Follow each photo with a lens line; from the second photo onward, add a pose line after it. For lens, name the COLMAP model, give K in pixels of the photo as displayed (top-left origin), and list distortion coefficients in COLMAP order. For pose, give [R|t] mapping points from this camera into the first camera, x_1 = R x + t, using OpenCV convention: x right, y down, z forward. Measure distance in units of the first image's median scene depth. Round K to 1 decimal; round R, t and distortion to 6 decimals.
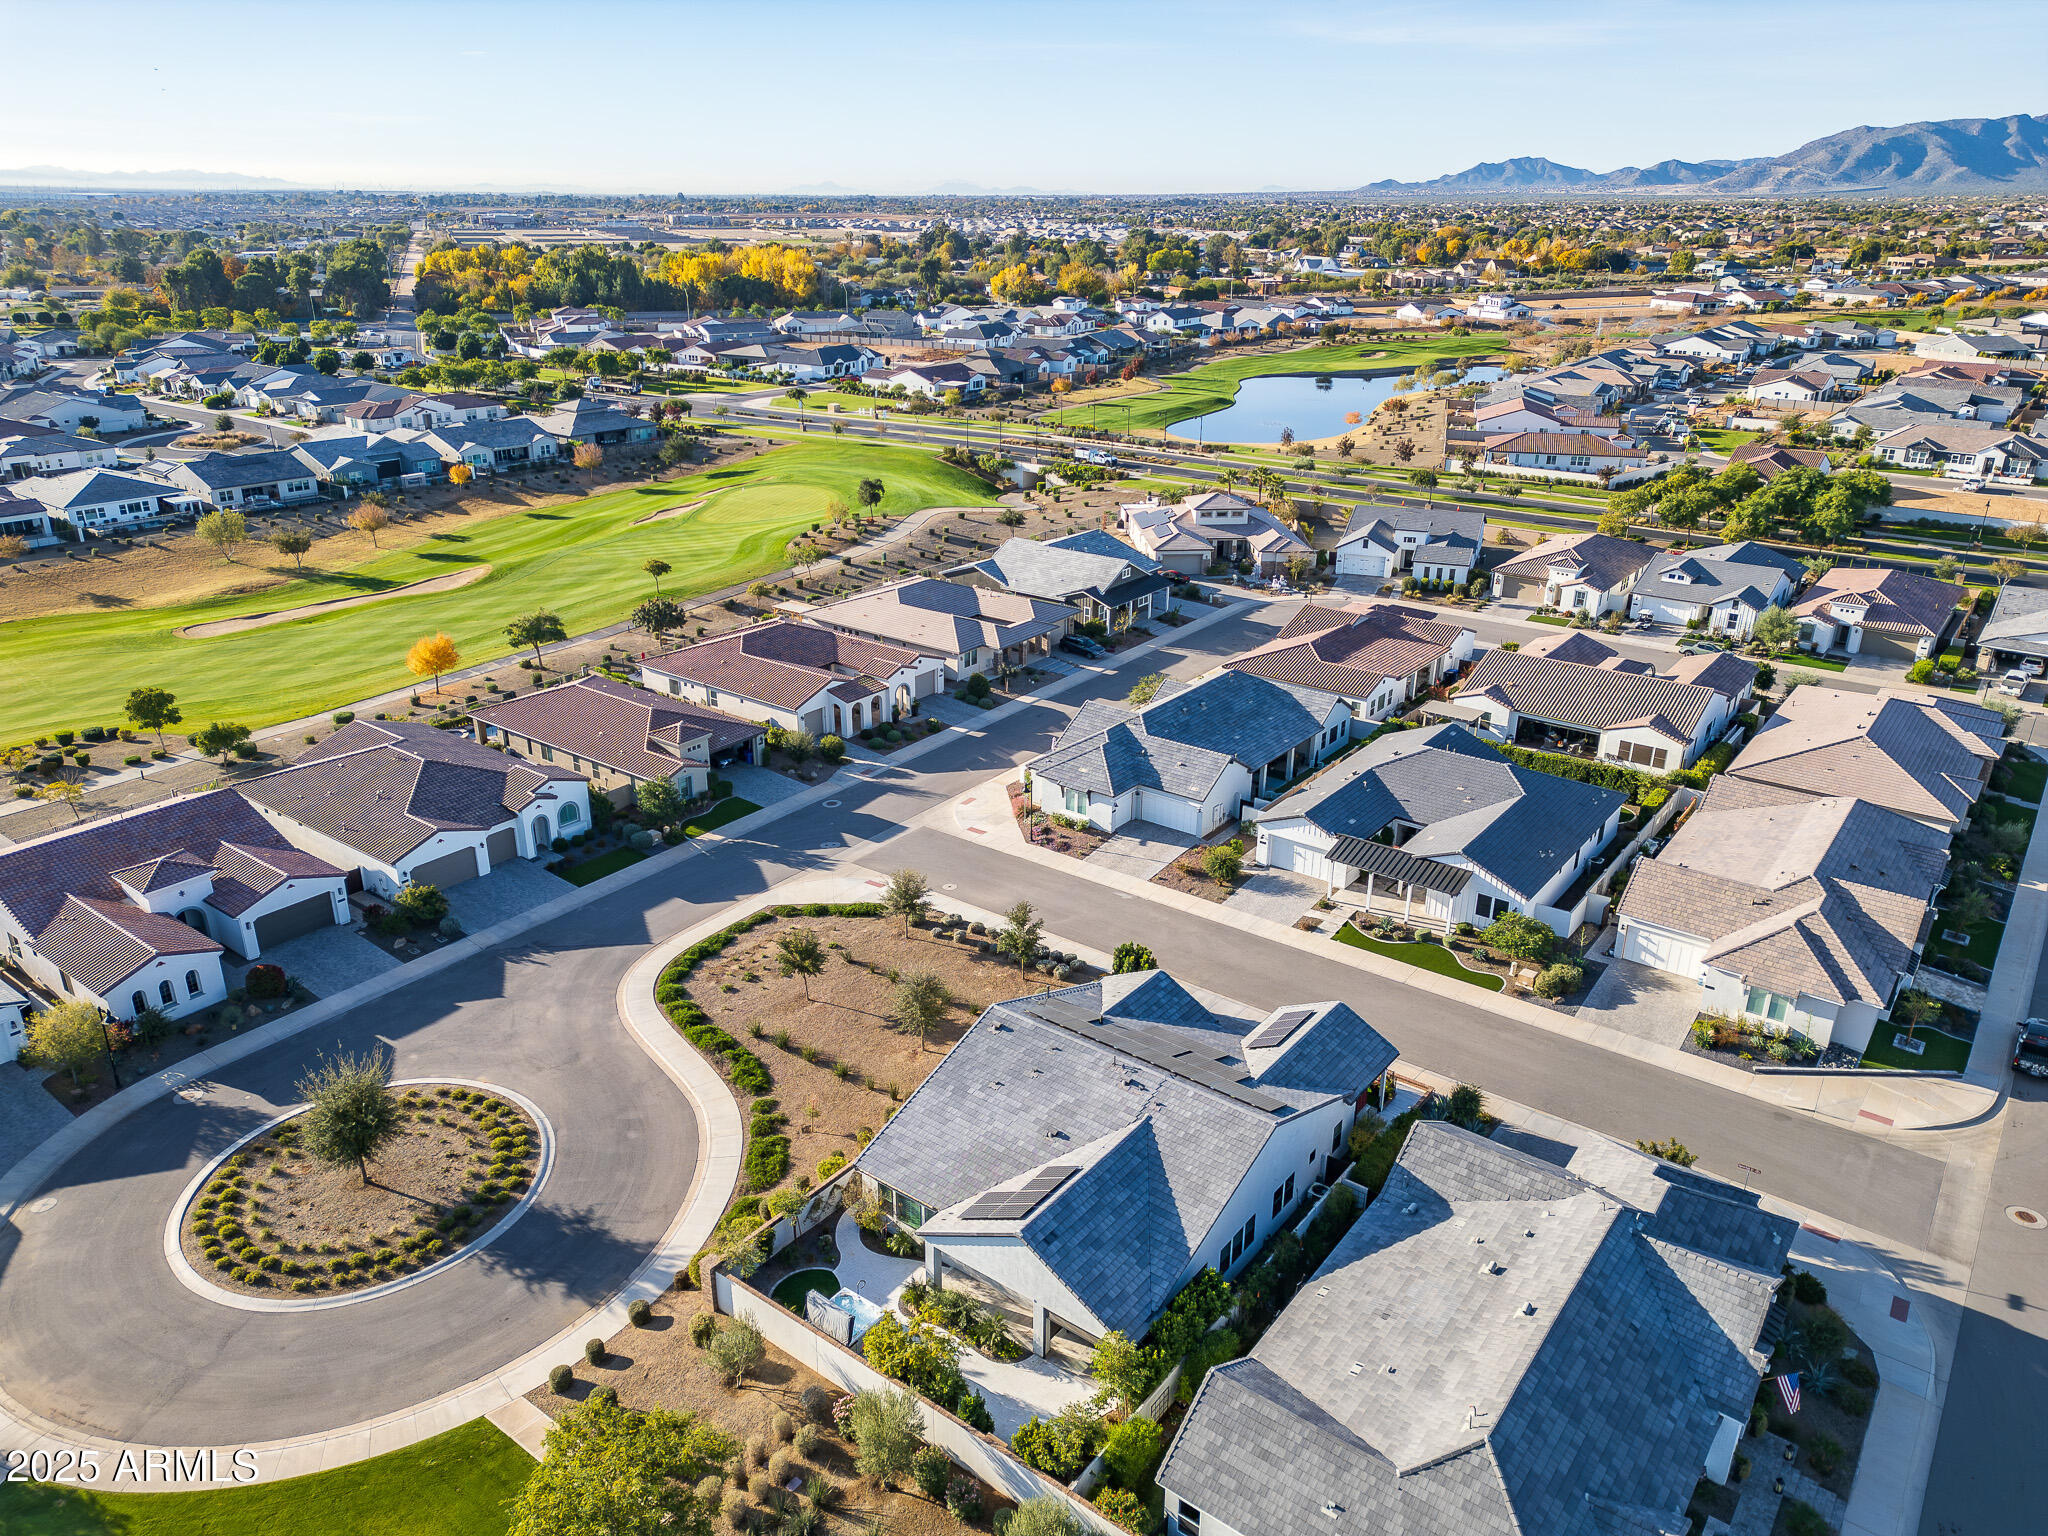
lens RADIAL K [[1424.0, 0, 1022.3], [0, 1424.0, 782.4], [0, 0, 1]] dist [0.093309, -0.101186]
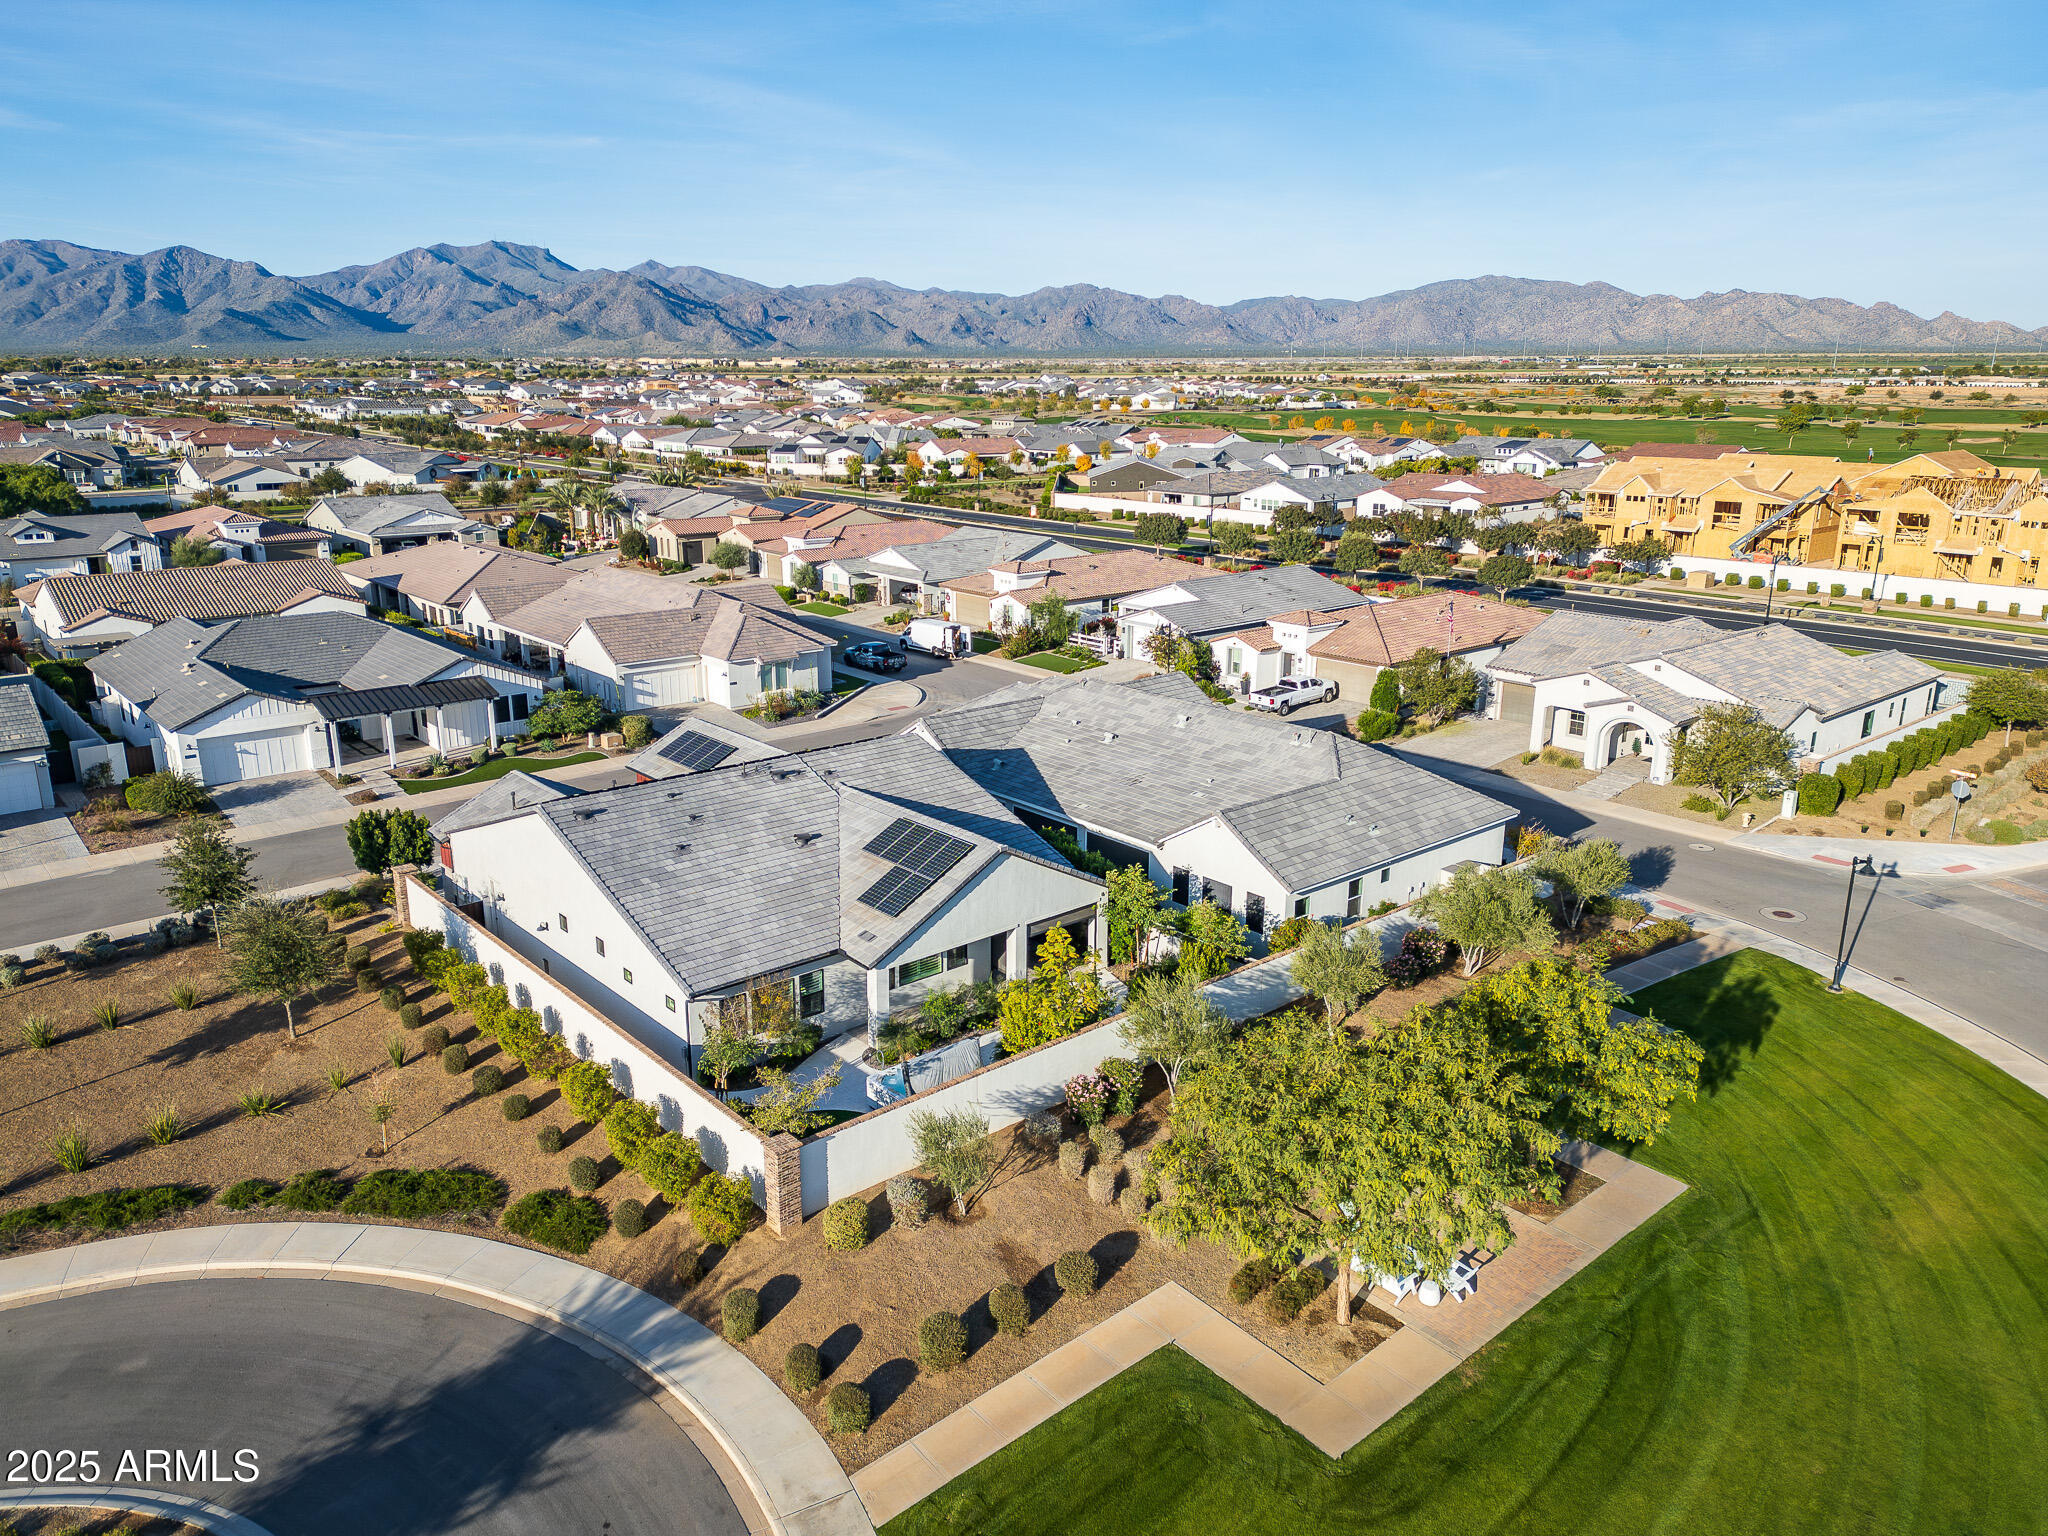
lens RADIAL K [[1443.9, 0, 1024.0], [0, 1443.9, 768.0], [0, 0, 1]] dist [0.096884, -0.100713]
pose [[0.207962, -0.266526, 0.941125, -0.372983], [0.374679, 0.910479, 0.175053, 0.063623], [-0.903531, 0.316215, 0.289207, 0.355739]]
